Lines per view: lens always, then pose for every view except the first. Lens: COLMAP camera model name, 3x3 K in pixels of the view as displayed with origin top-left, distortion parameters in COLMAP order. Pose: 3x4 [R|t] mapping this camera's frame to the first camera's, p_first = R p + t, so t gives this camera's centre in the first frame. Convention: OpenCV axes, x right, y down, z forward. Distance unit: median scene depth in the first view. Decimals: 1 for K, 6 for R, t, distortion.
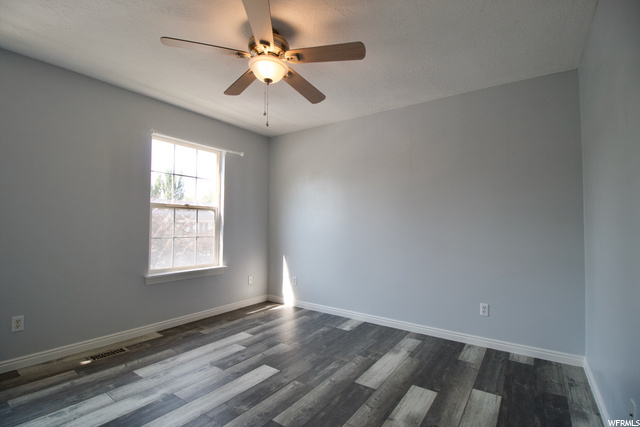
lens RADIAL K [[305.0, 0, 321.6], [0, 305.0, 214.9], [0, 0, 1]] dist [-0.001383, -0.001502]
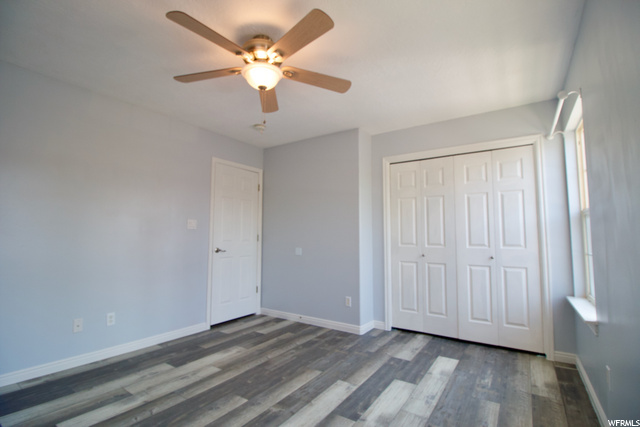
lens RADIAL K [[305.0, 0, 321.6], [0, 305.0, 214.9], [0, 0, 1]] dist [-0.001383, -0.001502]
pose [[-0.999926, -0.011526, -0.003929, -0.293063], [-0.011037, 0.994136, -0.107573, 0.057501], [0.005146, -0.107522, -0.994189, 1.531454]]
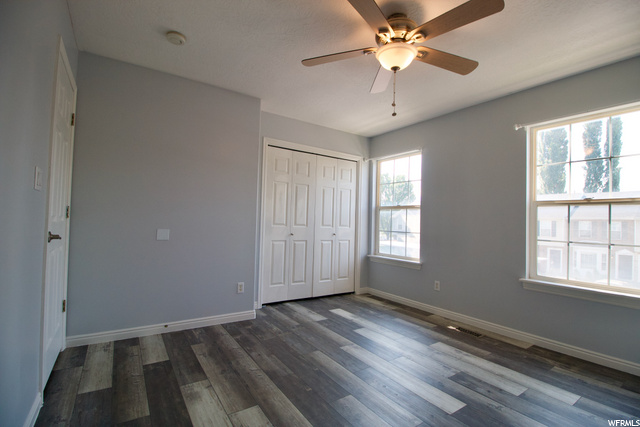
lens RADIAL K [[305.0, 0, 321.6], [0, 305.0, 214.9], [0, 0, 1]] dist [-0.001383, -0.001502]
pose [[-0.354563, -0.039393, -0.934202, 0.626245], [-0.002125, 0.999143, -0.041325, 0.050523], [0.935030, -0.012667, -0.354343, 0.883833]]
